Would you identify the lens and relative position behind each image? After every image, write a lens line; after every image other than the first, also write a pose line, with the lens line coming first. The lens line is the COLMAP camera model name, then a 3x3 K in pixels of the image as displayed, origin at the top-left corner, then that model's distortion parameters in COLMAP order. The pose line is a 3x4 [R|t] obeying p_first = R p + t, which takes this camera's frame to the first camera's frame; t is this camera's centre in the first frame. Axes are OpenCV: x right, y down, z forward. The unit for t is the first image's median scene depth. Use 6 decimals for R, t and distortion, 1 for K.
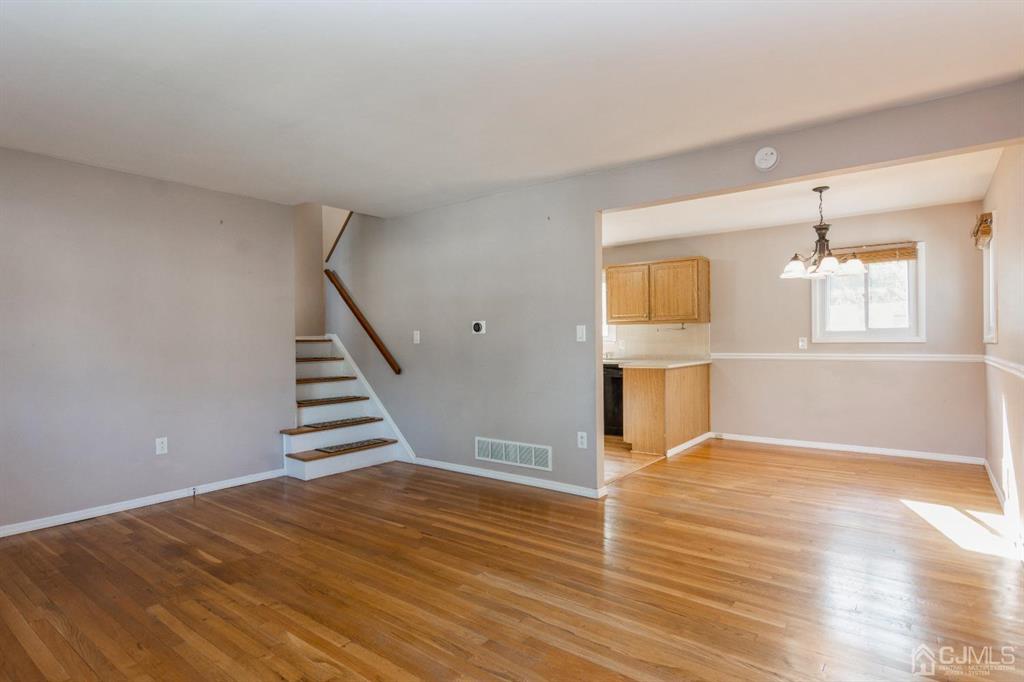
lens RADIAL K [[539.3, 0, 512.0], [0, 539.3, 341.0], [0, 0, 1]] dist [0.002637, -0.000733]
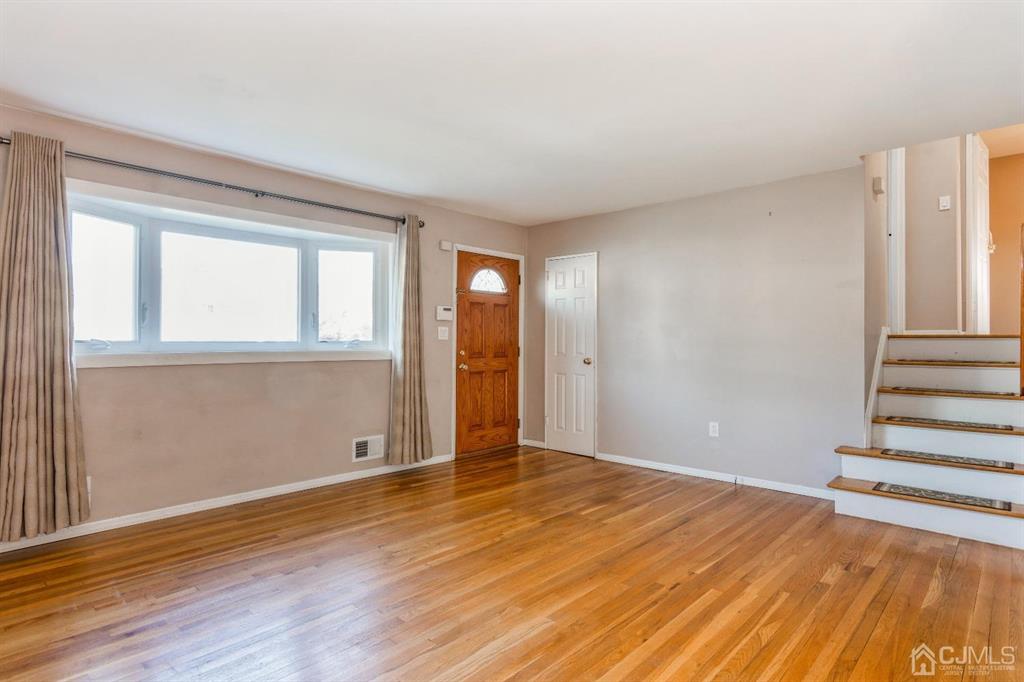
lens RADIAL K [[544.9, 0, 511.4], [0, 544.9, 335.5], [0, 0, 1]] dist [-0.001867, -0.000218]
pose [[-0.089593, 0.001241, -0.995978, 0.464120], [0.000804, 0.999999, 0.001173, -0.002441], [0.995978, -0.000696, -0.089594, 0.607353]]
